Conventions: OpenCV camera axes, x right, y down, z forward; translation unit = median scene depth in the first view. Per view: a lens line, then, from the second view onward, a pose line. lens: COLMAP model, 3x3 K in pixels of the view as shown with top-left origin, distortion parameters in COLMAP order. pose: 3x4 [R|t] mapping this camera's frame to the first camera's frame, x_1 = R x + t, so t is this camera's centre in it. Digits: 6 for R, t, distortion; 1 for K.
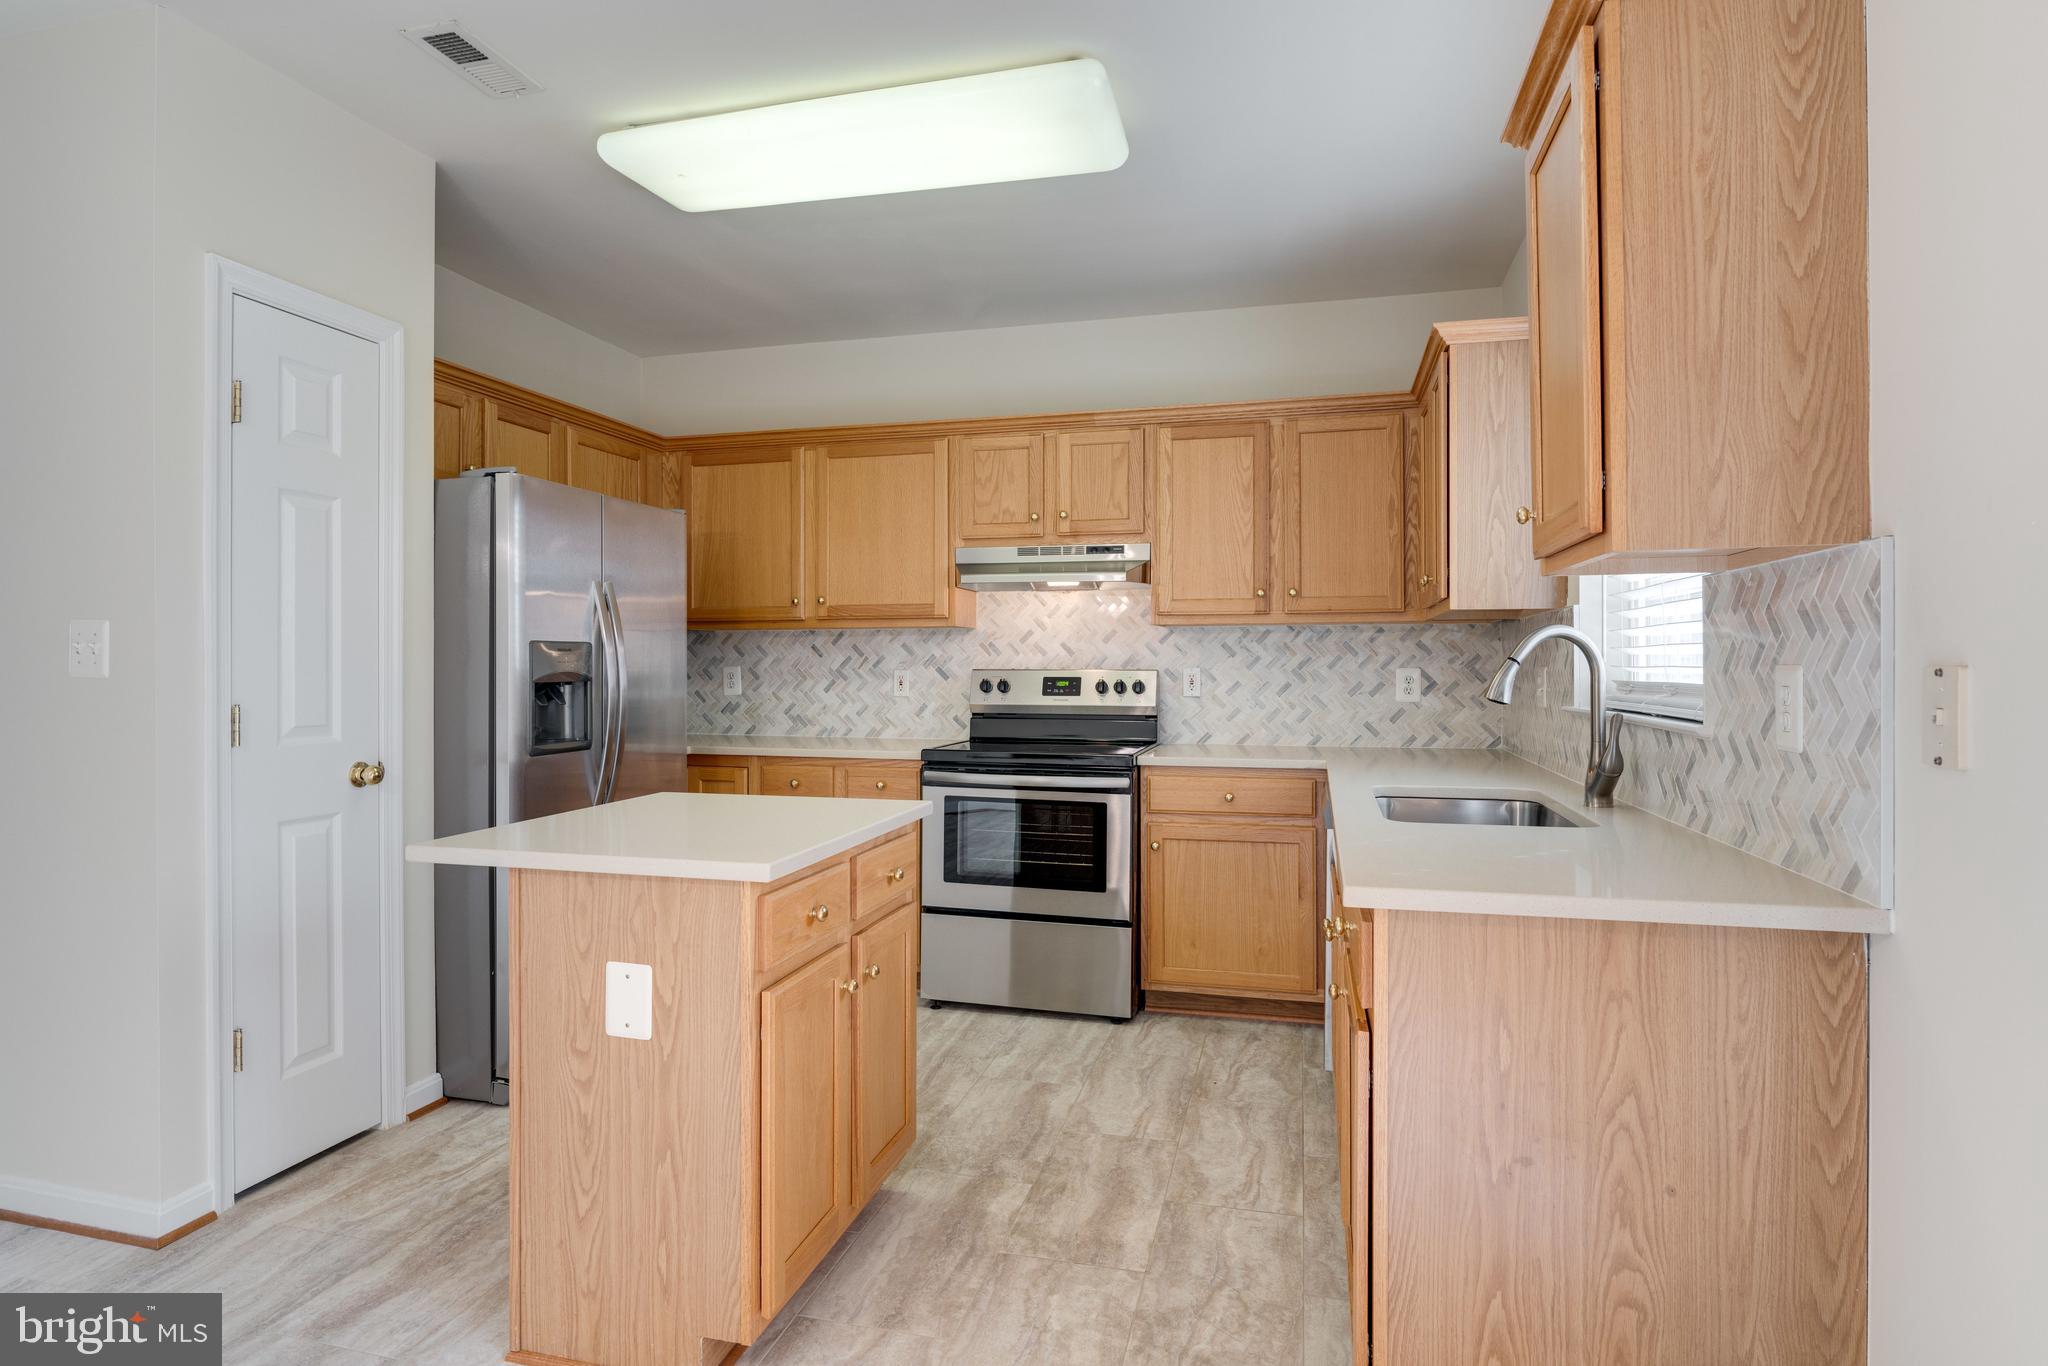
lens RADIAL K [[1090.5, 0, 1019.2], [0, 1090.5, 664.5], [0, 0, 1]] dist [-0.014799, 0.000772]
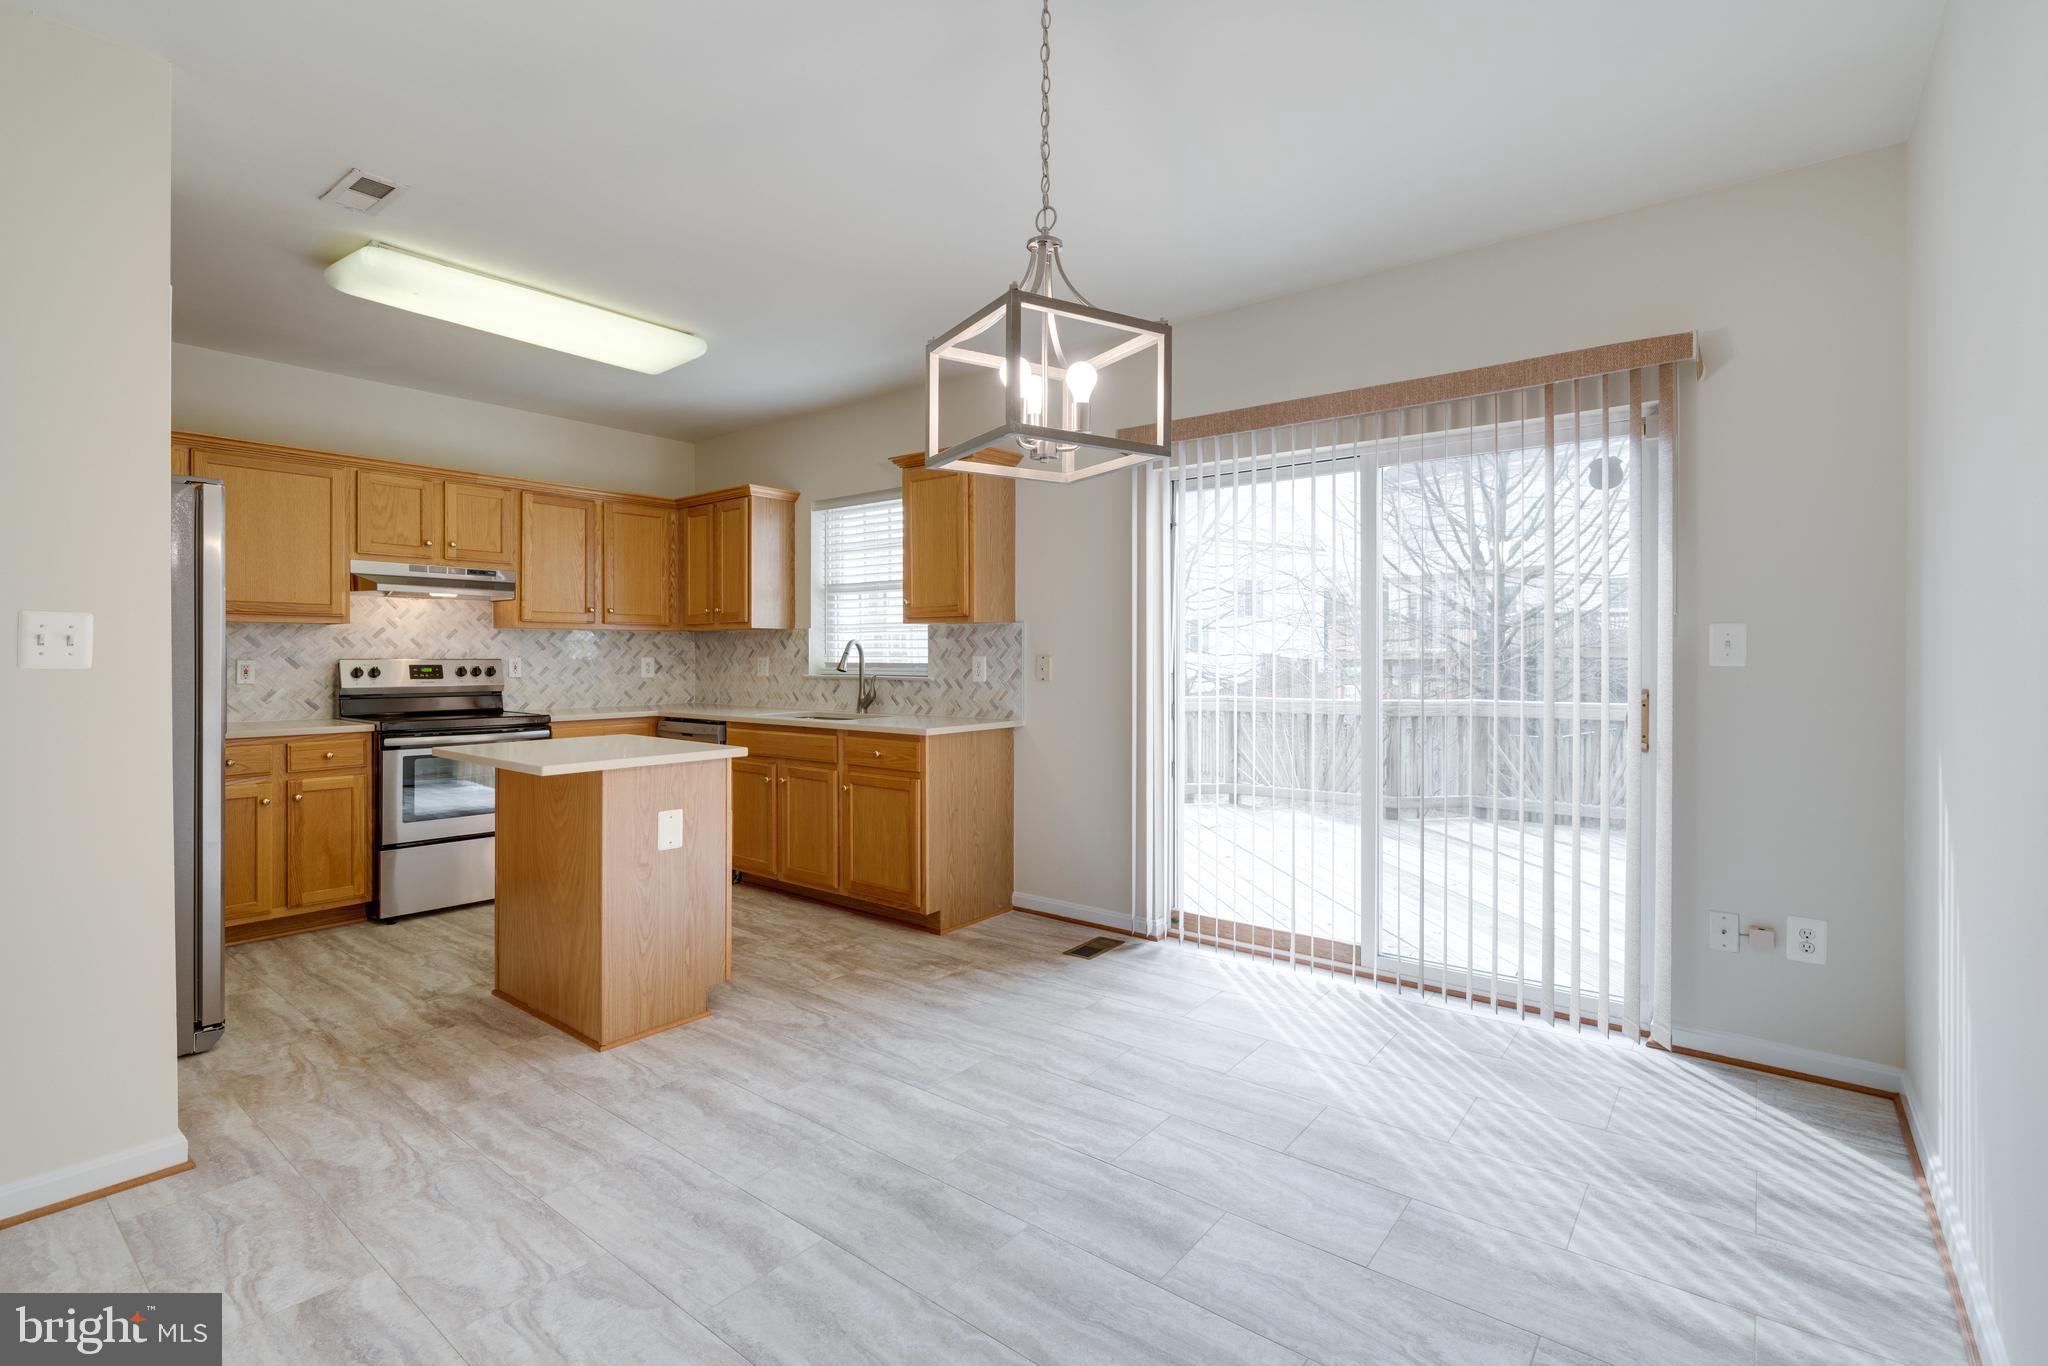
lens RADIAL K [[933.6, 0, 1012.6], [0, 933.6, 659.7], [0, 0, 1]] dist [-0.008937, 0.000417]
pose [[0.409571, -0.004124, 0.912269, -0.906288], [-0.001002, 0.999987, 0.004971, -0.001050], [-0.912278, -0.002950, 0.409562, -0.131007]]
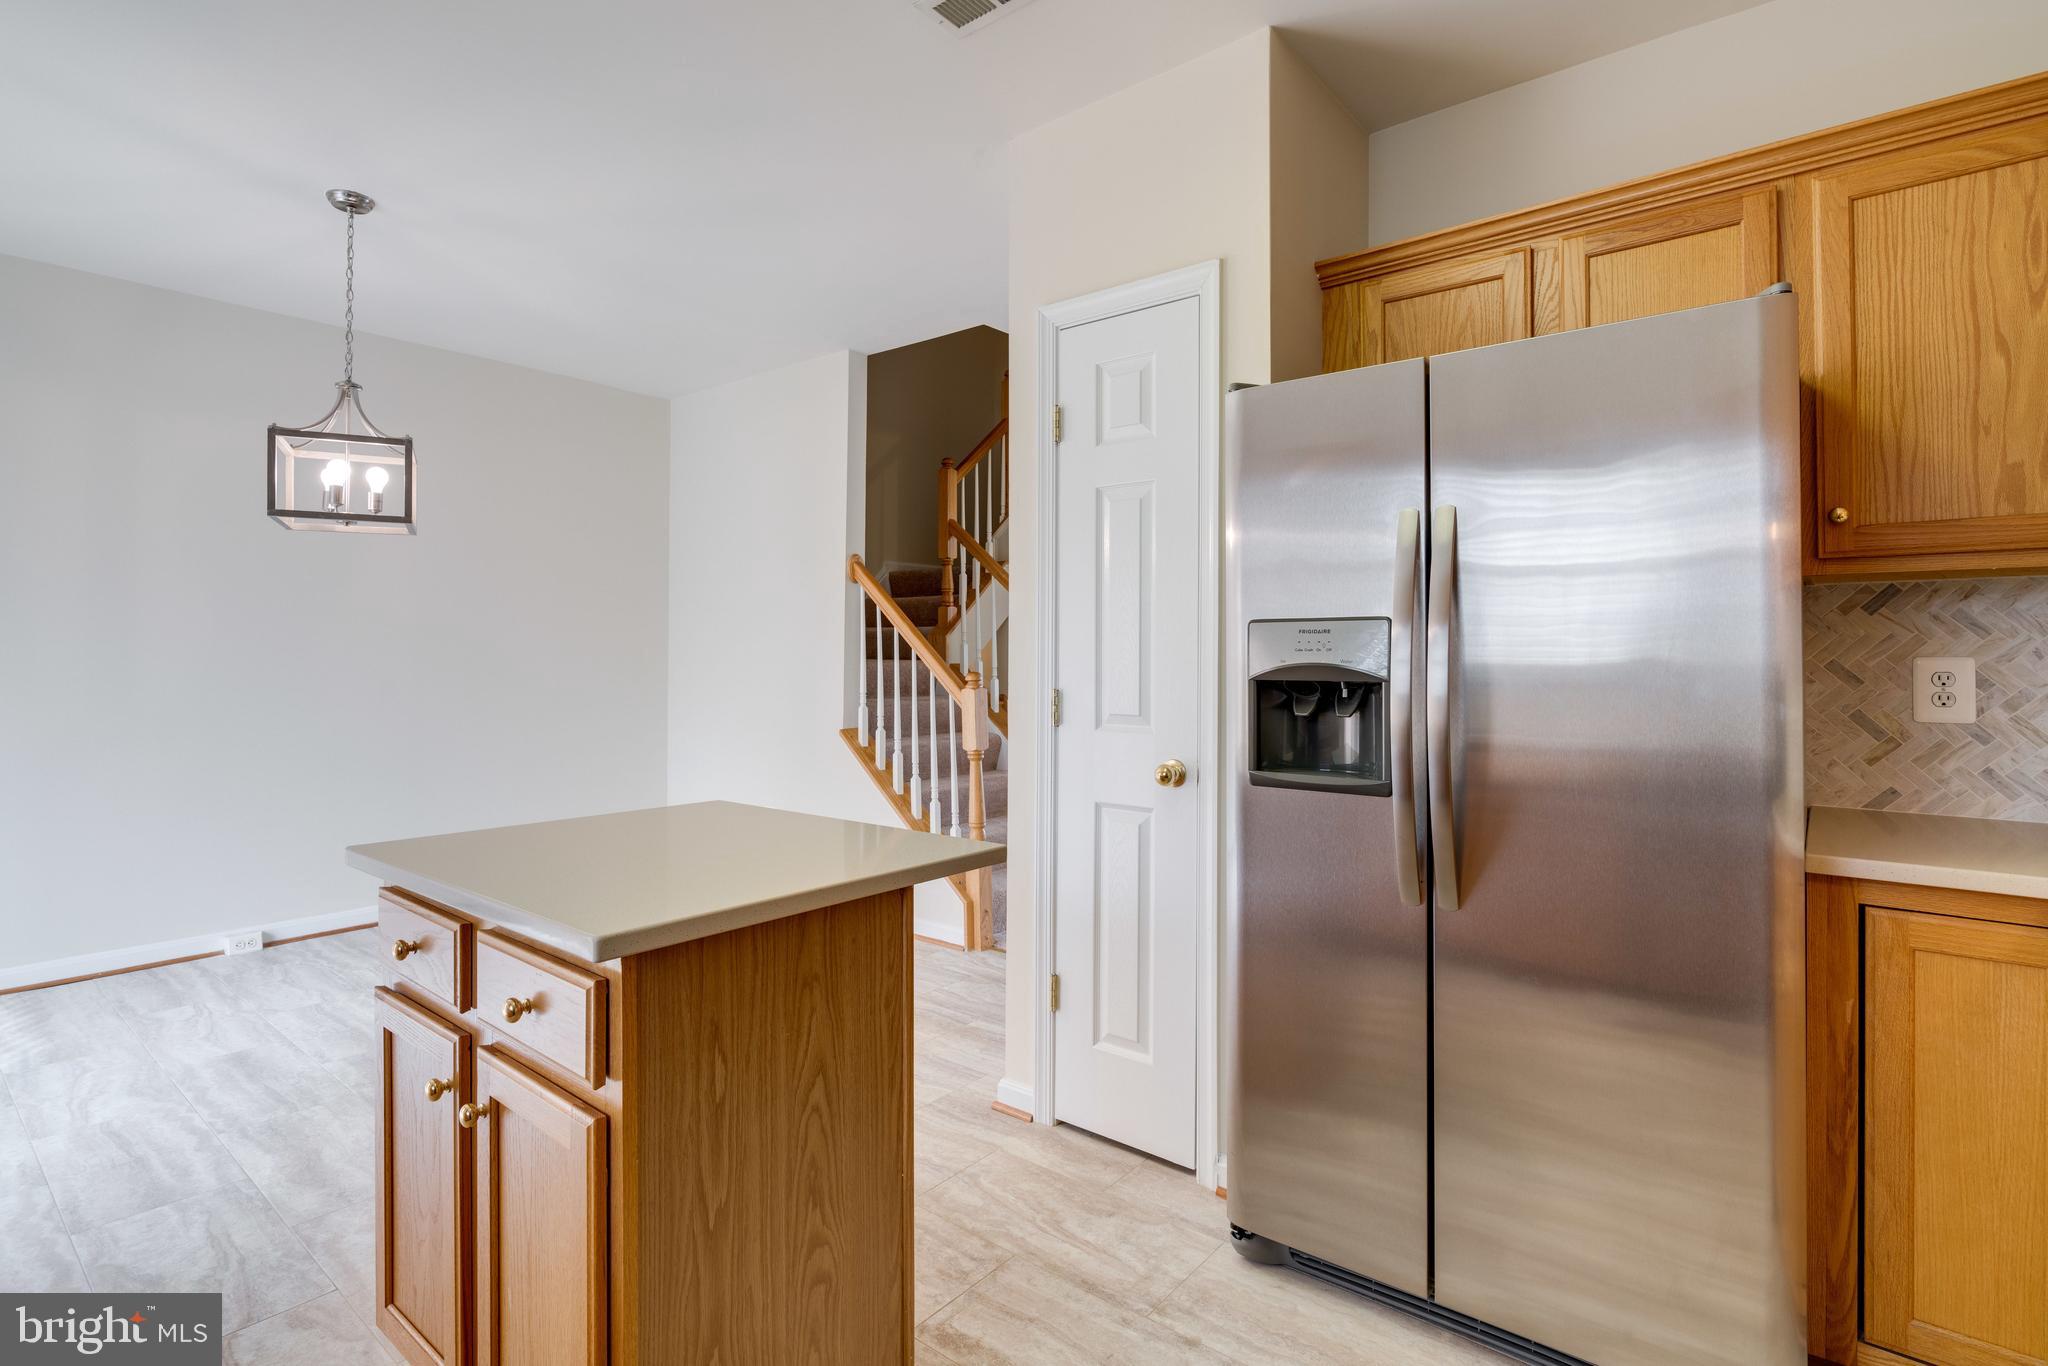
lens RADIAL K [[990.4, 0, 1017.5], [0, 990.4, 656.0], [0, 0, 1]] dist [-0.008925, 0.000698]
pose [[-0.423130, -0.003572, -0.906062, 0.177695], [-0.003425, 0.999991, -0.002343, 0.002873], [0.906062, 0.002112, -0.423139, 1.034238]]
